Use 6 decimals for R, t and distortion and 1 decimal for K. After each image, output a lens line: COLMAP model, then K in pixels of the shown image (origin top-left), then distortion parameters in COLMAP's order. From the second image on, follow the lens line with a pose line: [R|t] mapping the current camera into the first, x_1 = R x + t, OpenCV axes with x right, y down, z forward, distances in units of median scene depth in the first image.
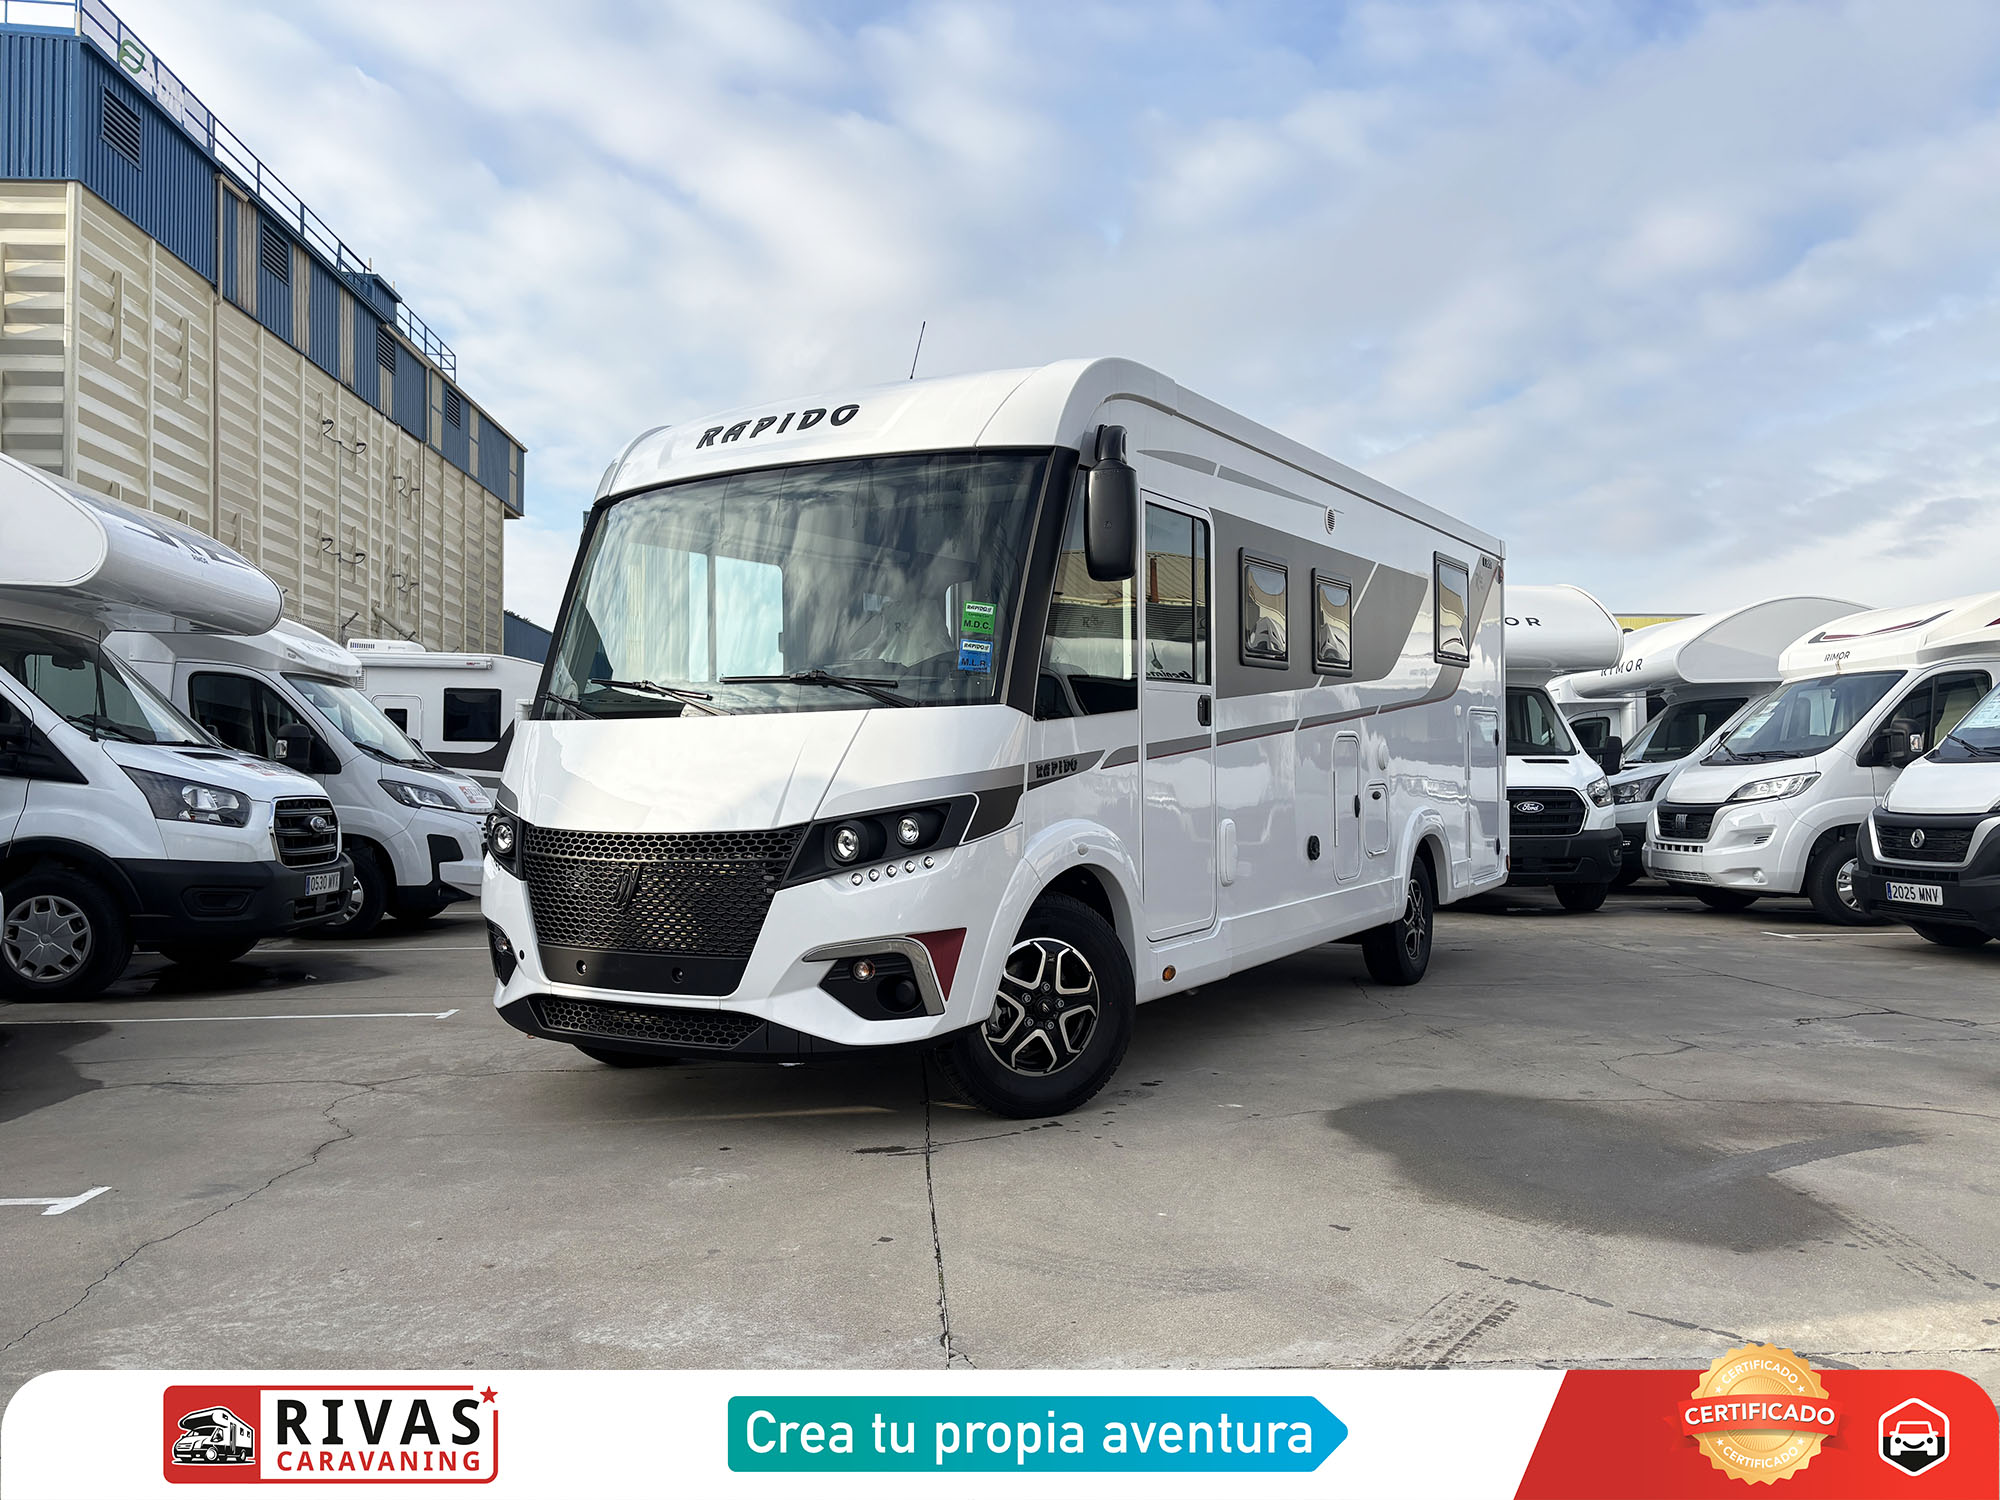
lens RADIAL K [[1520.4, 0, 997.7], [0, 1520.4, 764.2], [0, 0, 1]] dist [0.014010, -0.006812]
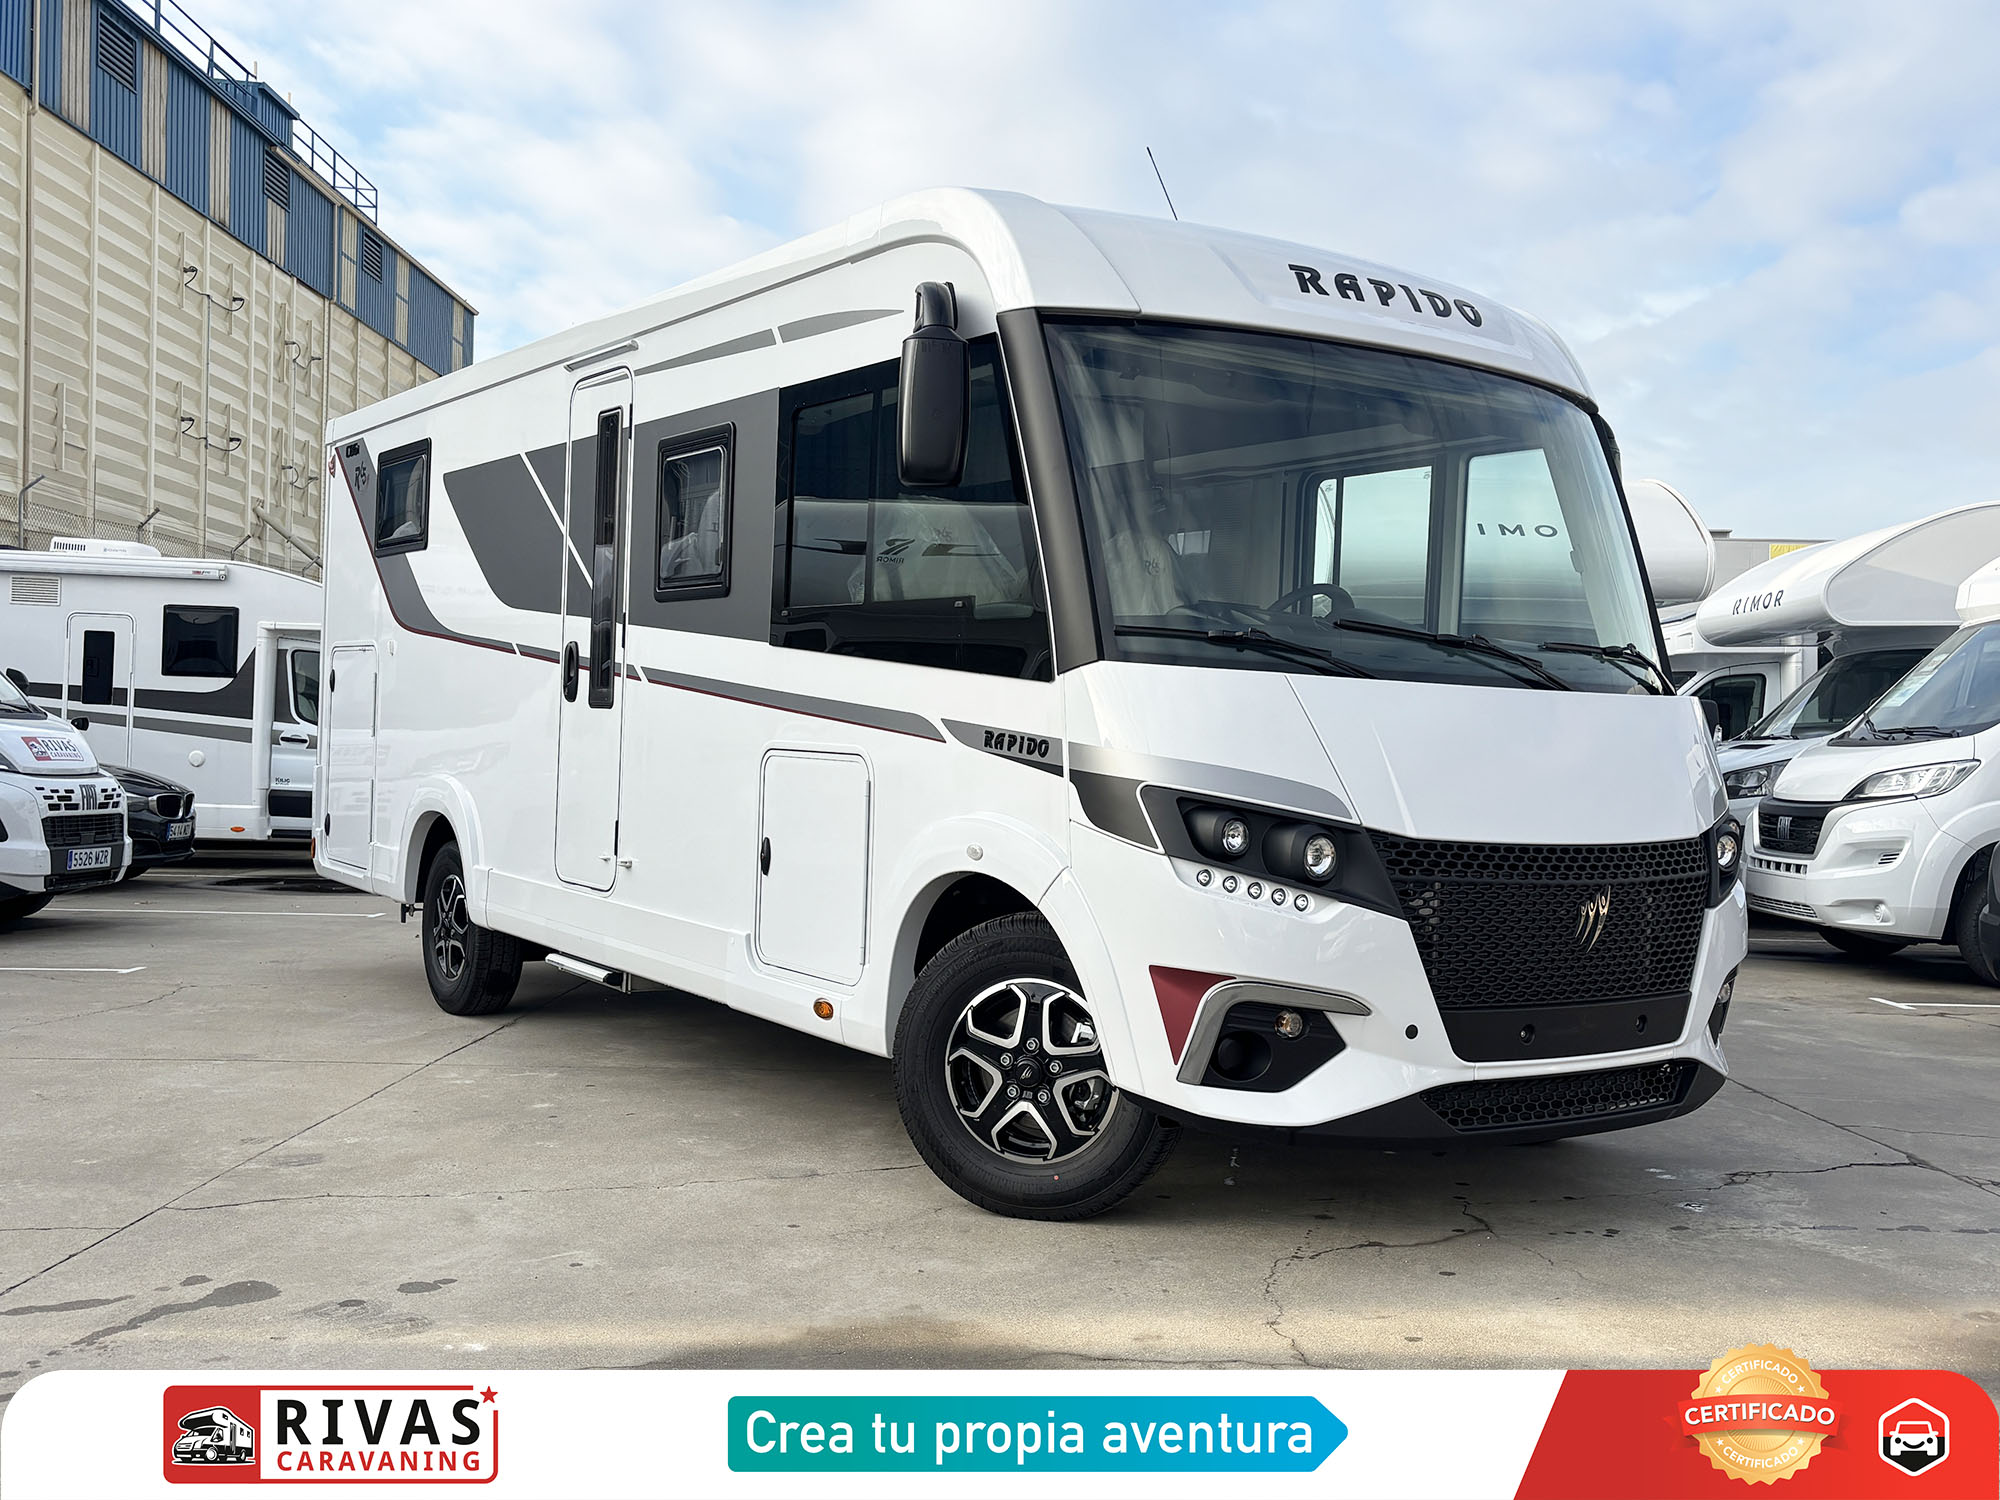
lens RADIAL K [[1904.5, 0, 999.5], [0, 1904.5, 745.0], [0, 0, 1]] dist [0.018266, 0.000000]
pose [[0.997755, 0.021616, -0.063389, 0.045864], [-0.020815, 0.999695, 0.013269, -0.000883], [0.063656, -0.011920, 0.997901, 0.039057]]
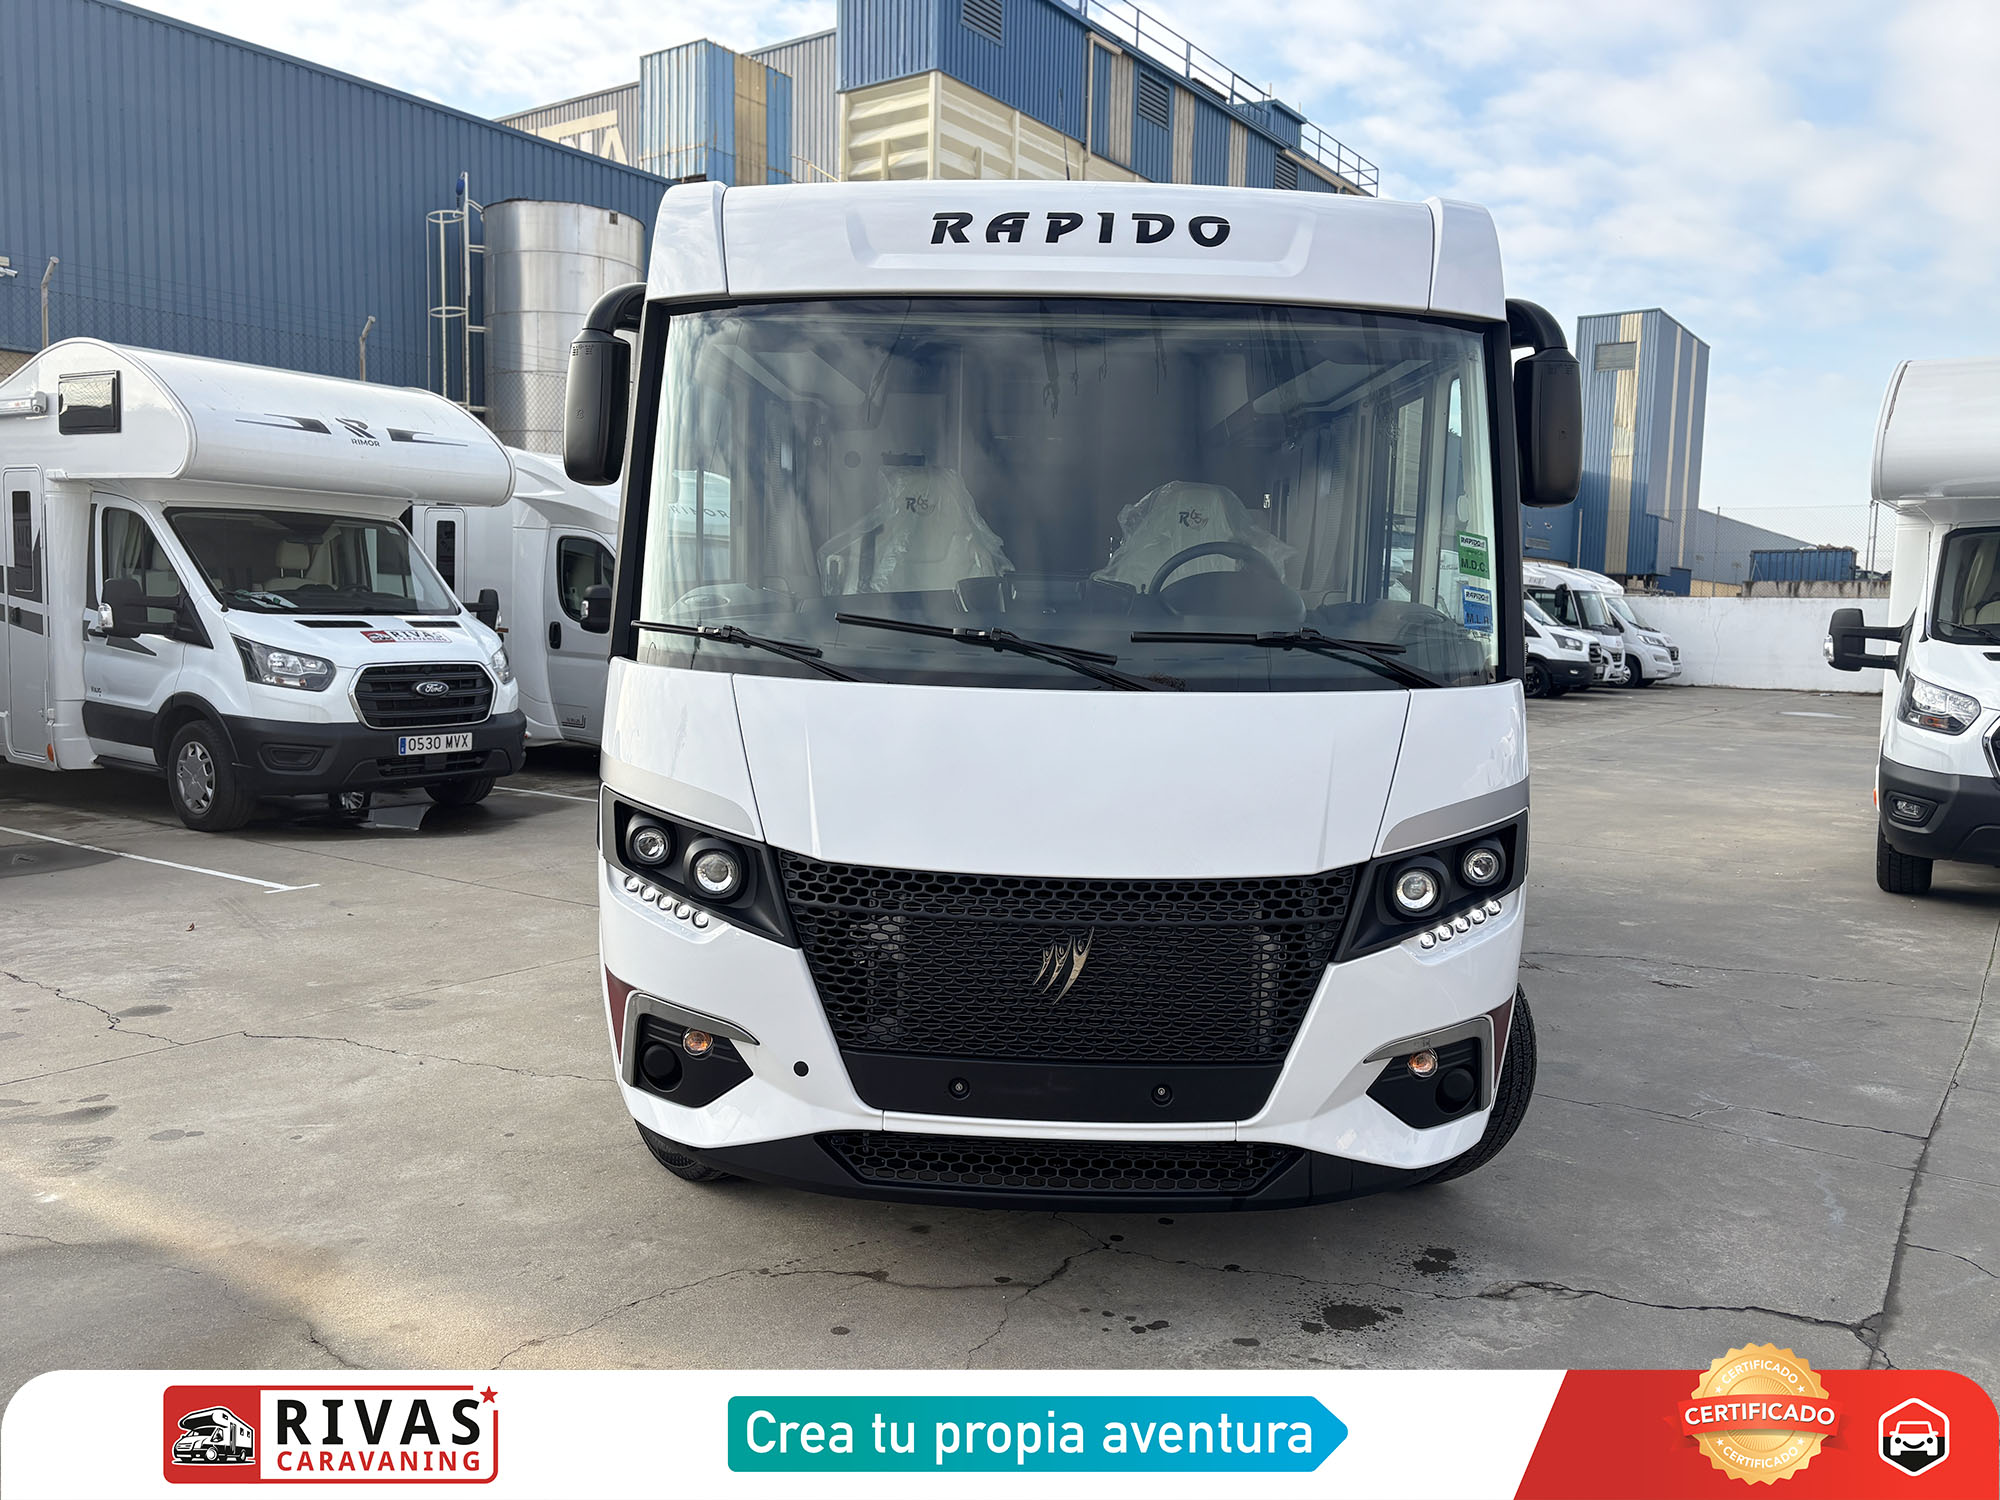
lens RADIAL K [[1520.4, 0, 990.0], [0, 1520.4, 738.6], [0, 0, 1]] dist [0.014010, -0.006812]
pose [[0.777069, 0.071761, -0.625311, 0.111656], [-0.008301, 0.994561, 0.103822, -0.008378], [0.629360, -0.075486, 0.773439, 0.088677]]
